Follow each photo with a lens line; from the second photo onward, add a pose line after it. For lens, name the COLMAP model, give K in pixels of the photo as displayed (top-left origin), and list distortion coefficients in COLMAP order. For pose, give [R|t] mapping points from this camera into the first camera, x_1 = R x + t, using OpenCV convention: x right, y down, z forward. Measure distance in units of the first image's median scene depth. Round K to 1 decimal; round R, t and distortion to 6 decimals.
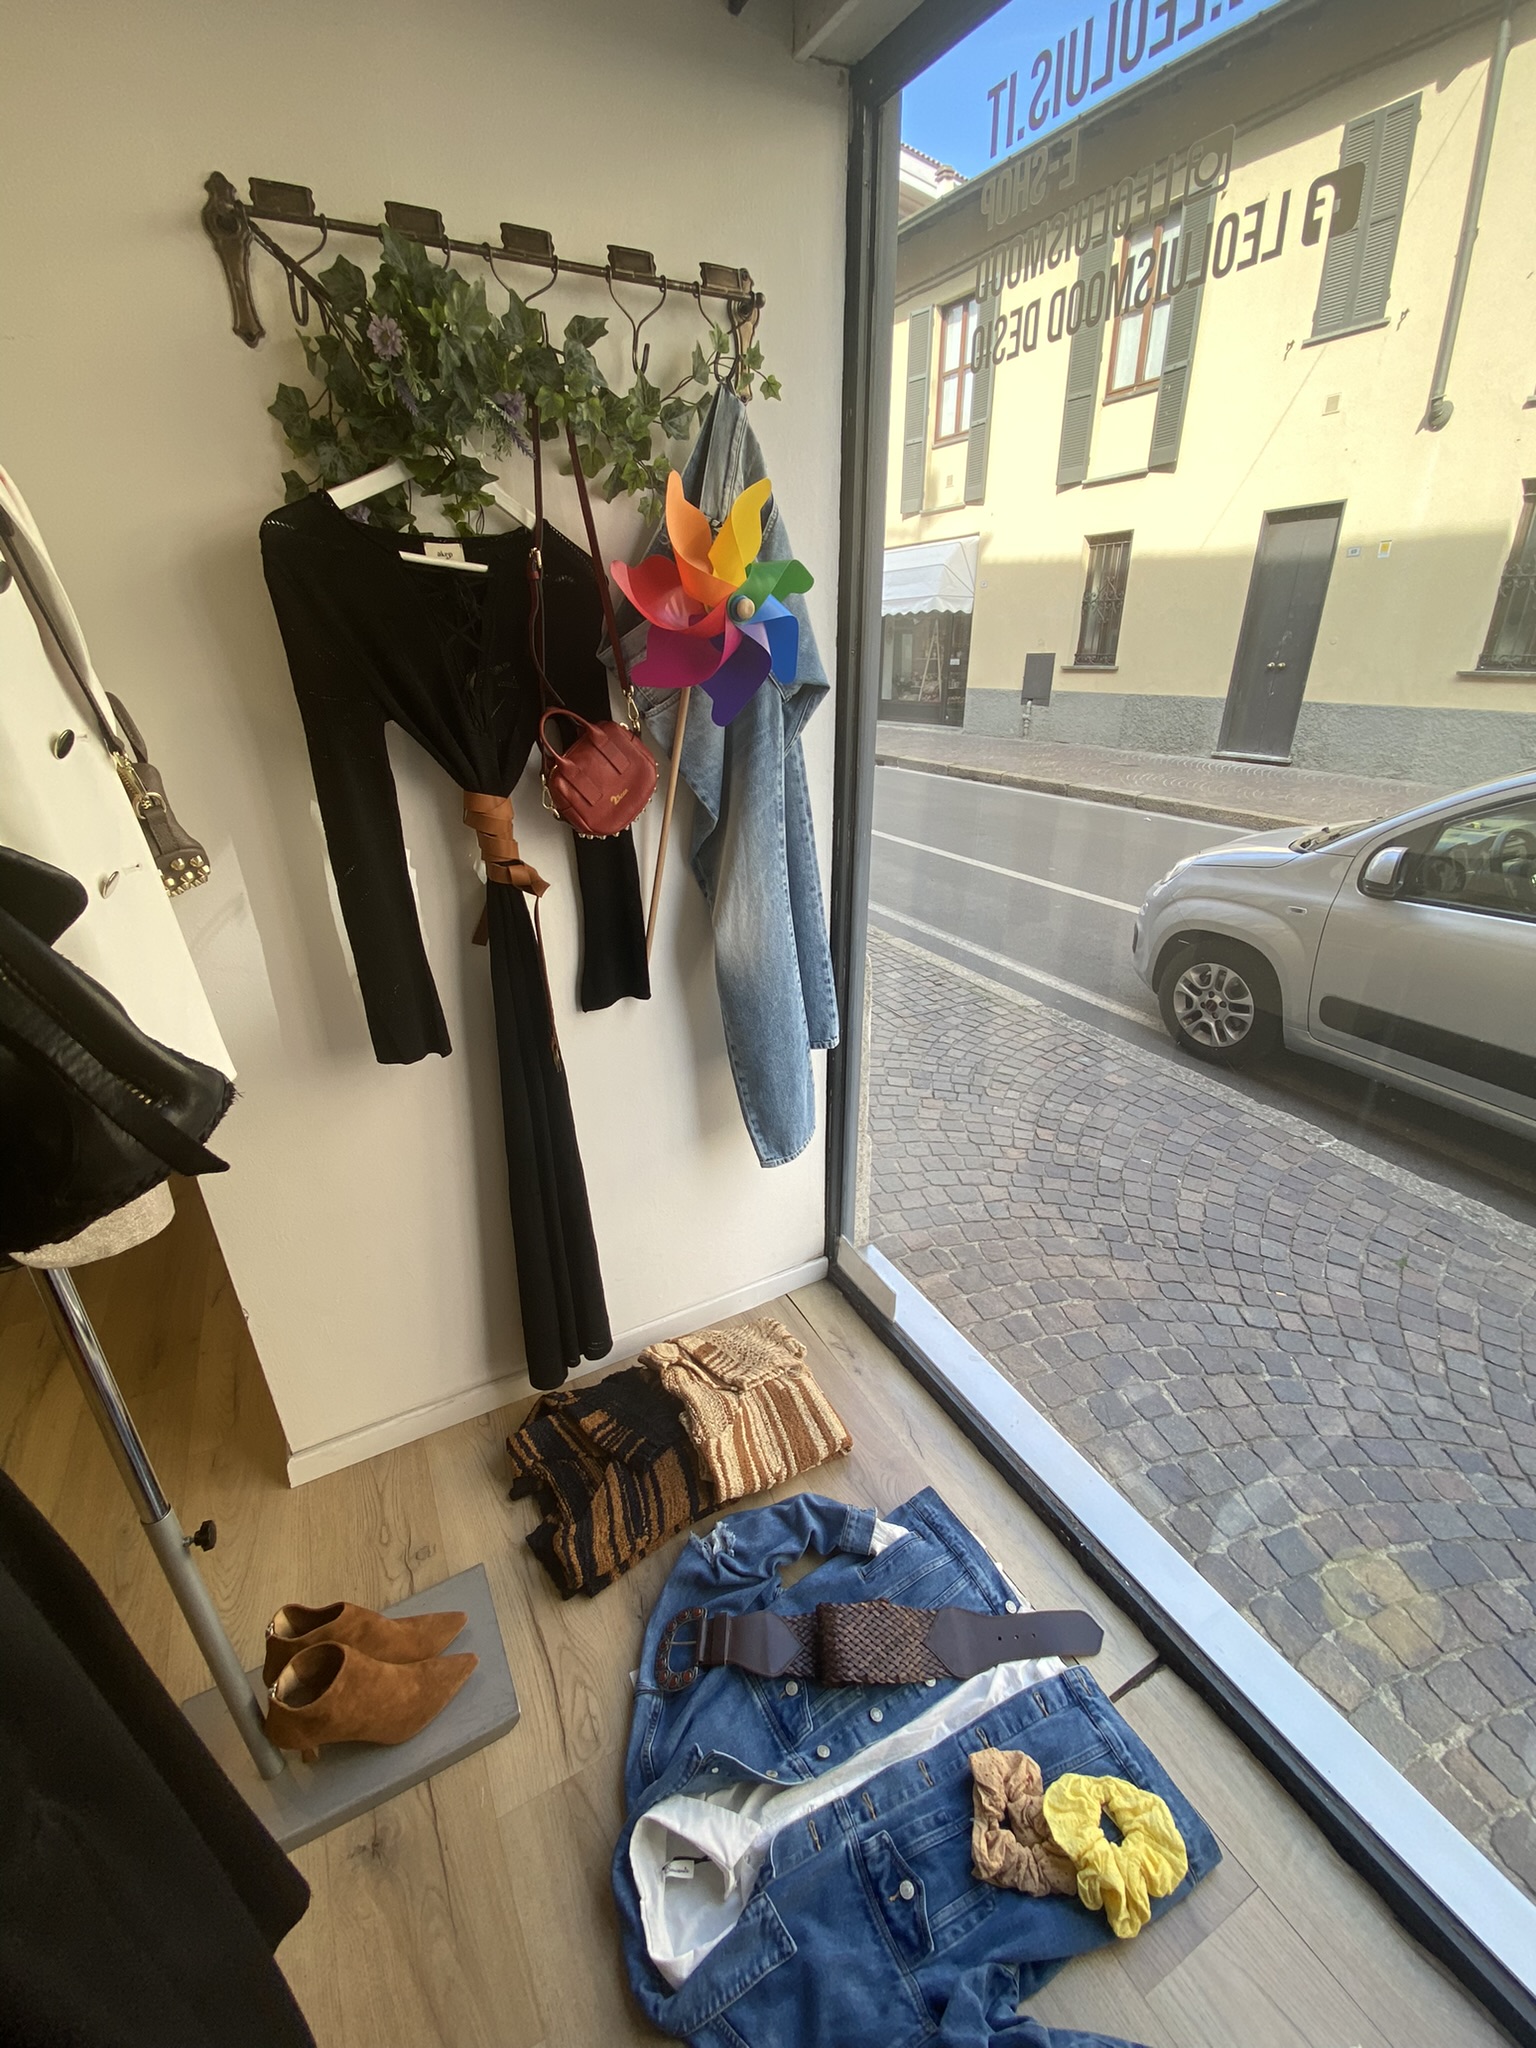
lens RADIAL K [[807.0, 0, 768.0], [0, 807.0, 1024.0], [0, 0, 1]] dist [-0.001391, -0.000577]
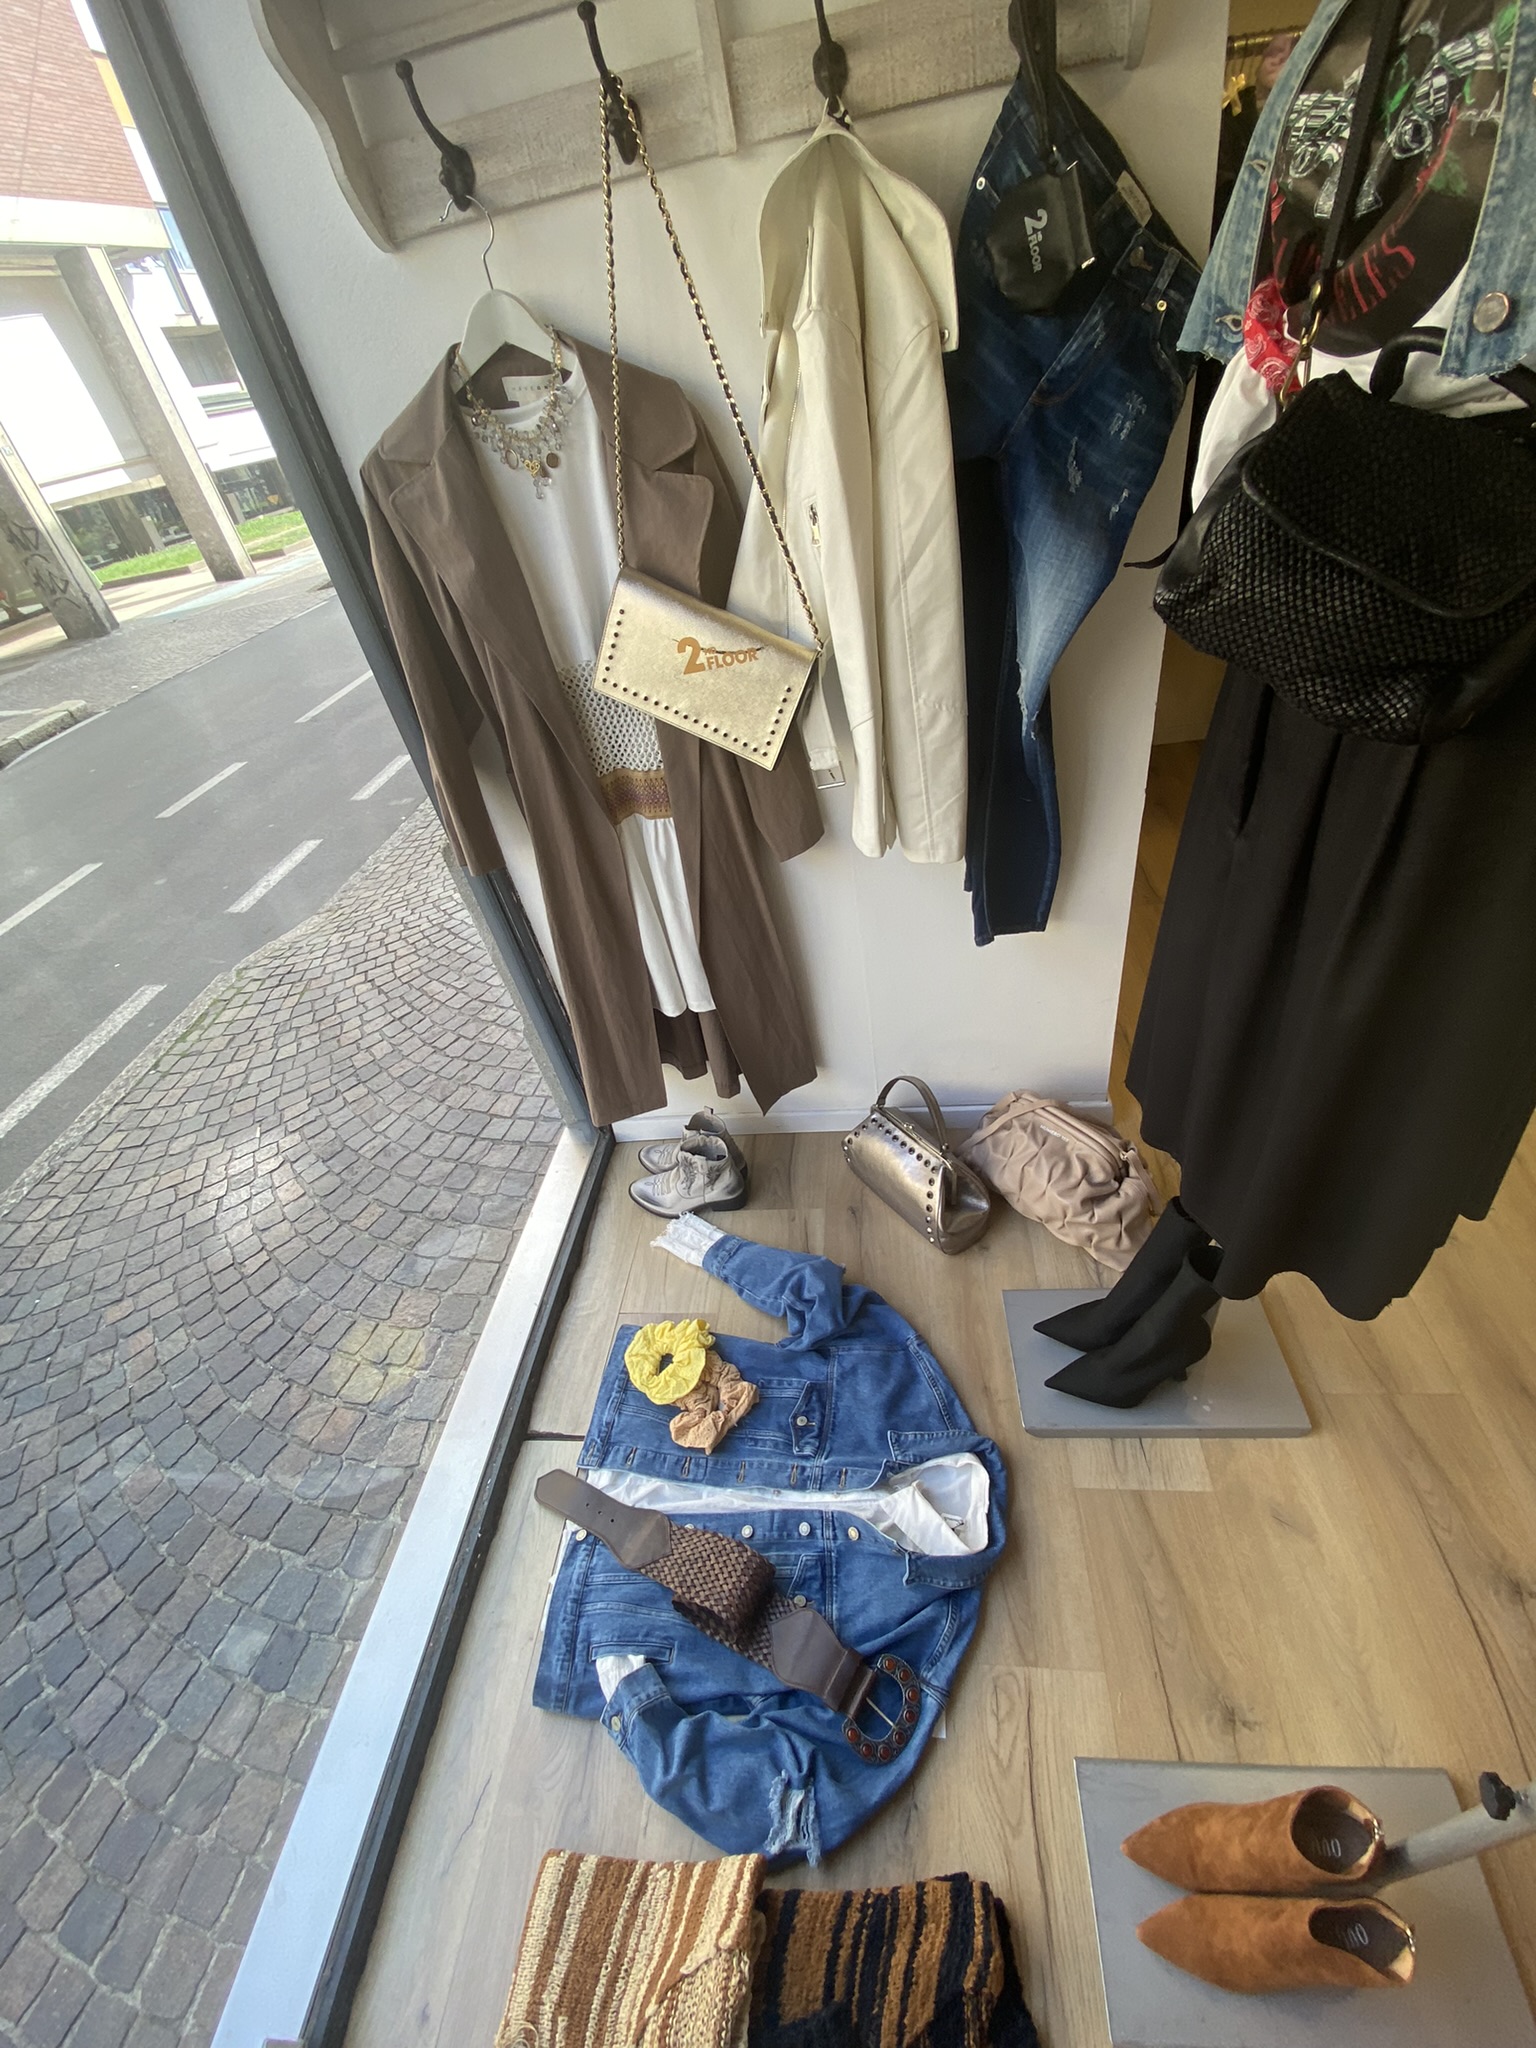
lens RADIAL K [[807.0, 0, 768.0], [0, 807.0, 1024.0], [0, 0, 1]] dist [-0.001391, -0.000577]
pose [[-0.808673, -0.273757, 0.520677, -0.252966], [0.388918, 0.415267, 0.822372, -0.301814], [-0.441350, 0.867531, -0.229346, 0.596407]]
